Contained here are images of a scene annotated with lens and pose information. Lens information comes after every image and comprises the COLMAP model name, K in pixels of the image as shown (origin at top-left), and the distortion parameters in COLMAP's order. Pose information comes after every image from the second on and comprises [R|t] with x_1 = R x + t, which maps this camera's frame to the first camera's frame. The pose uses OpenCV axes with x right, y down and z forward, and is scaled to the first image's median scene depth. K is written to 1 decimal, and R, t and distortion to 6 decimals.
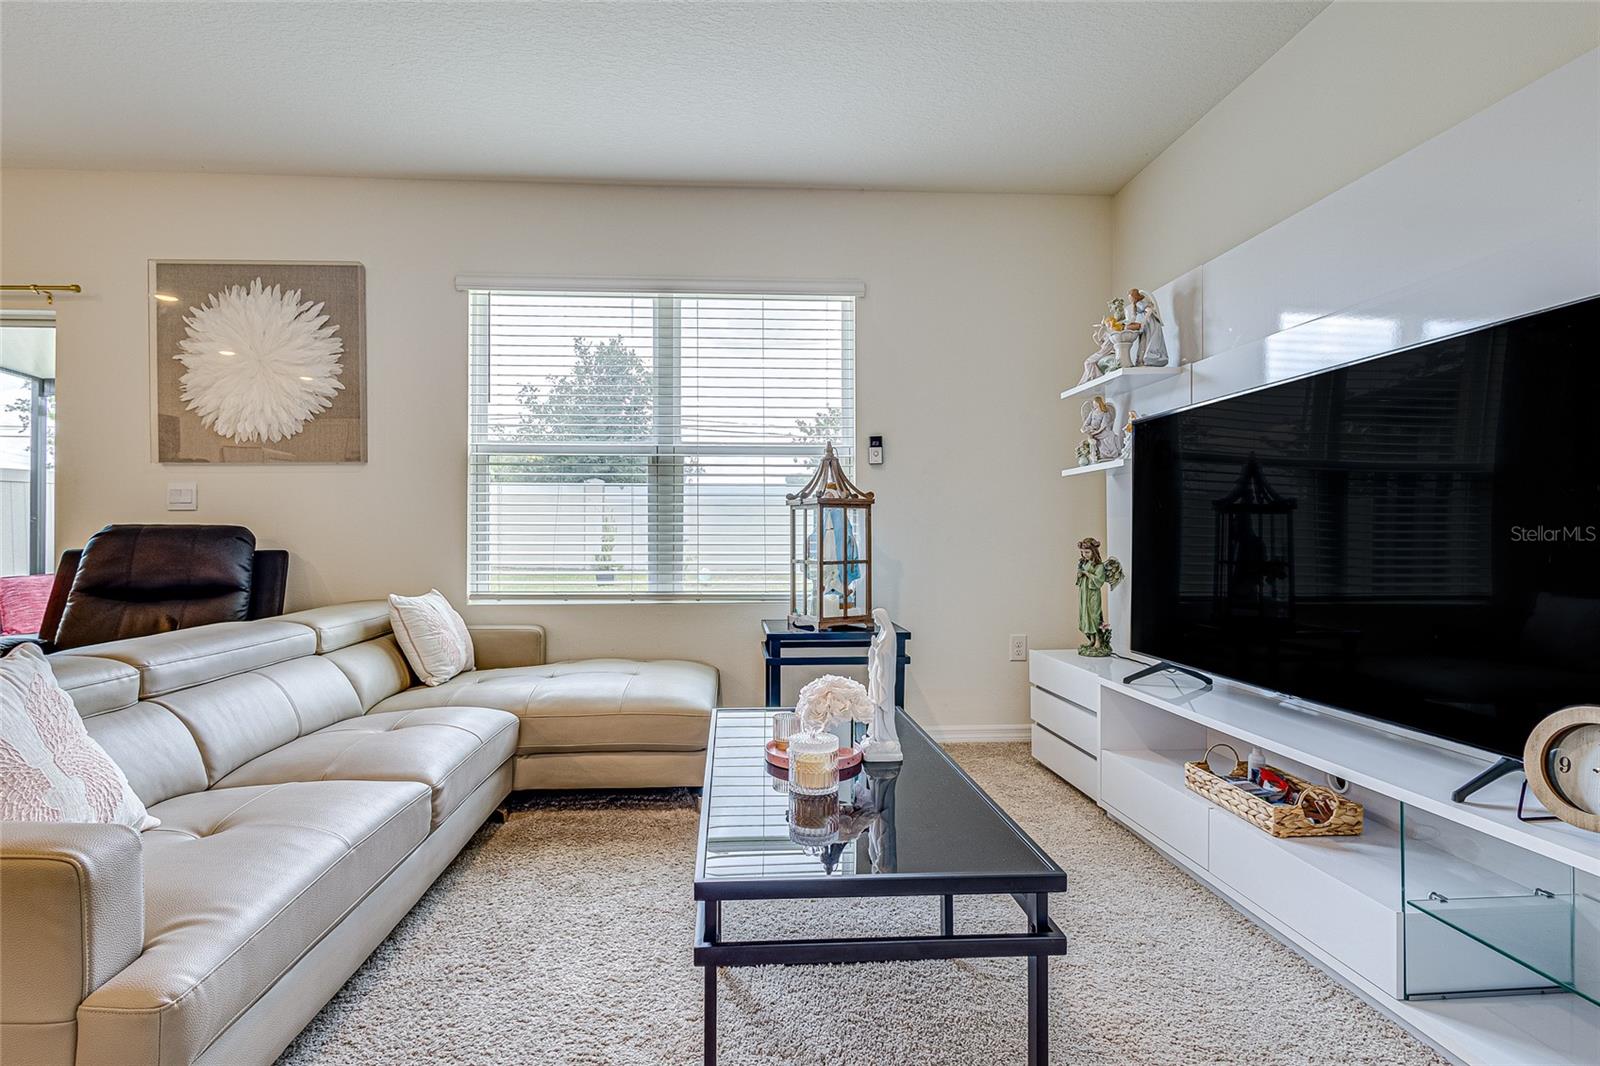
lens RADIAL K [[770.8, 0, 771.0], [0, 770.8, 523.0], [0, 0, 1]] dist [0.015182, -0.000548]
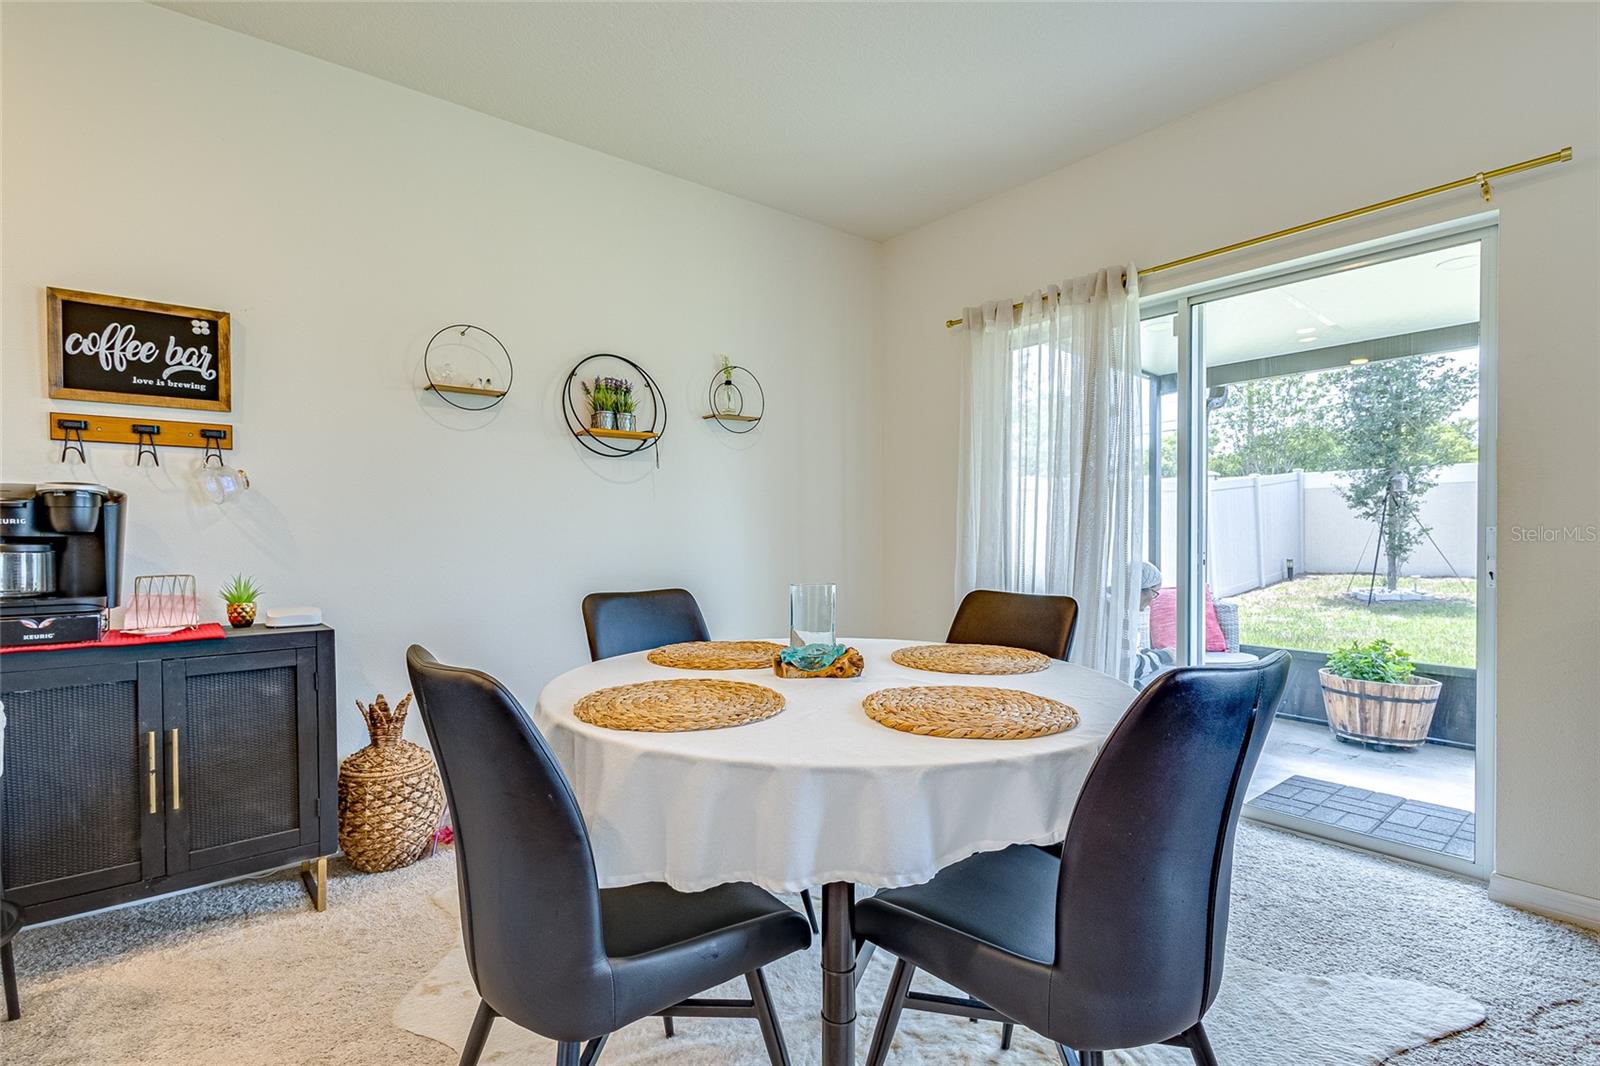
lens RADIAL K [[758.1, 0, 772.1], [0, 758.1, 546.8], [0, 0, 1]] dist [0.000969, -0.000045]
pose [[0.579178, 0.010120, -0.815138, -0.765254], [0.020254, 0.999436, 0.026799, -0.024016], [0.814949, -0.032031, 0.578646, 0.146435]]
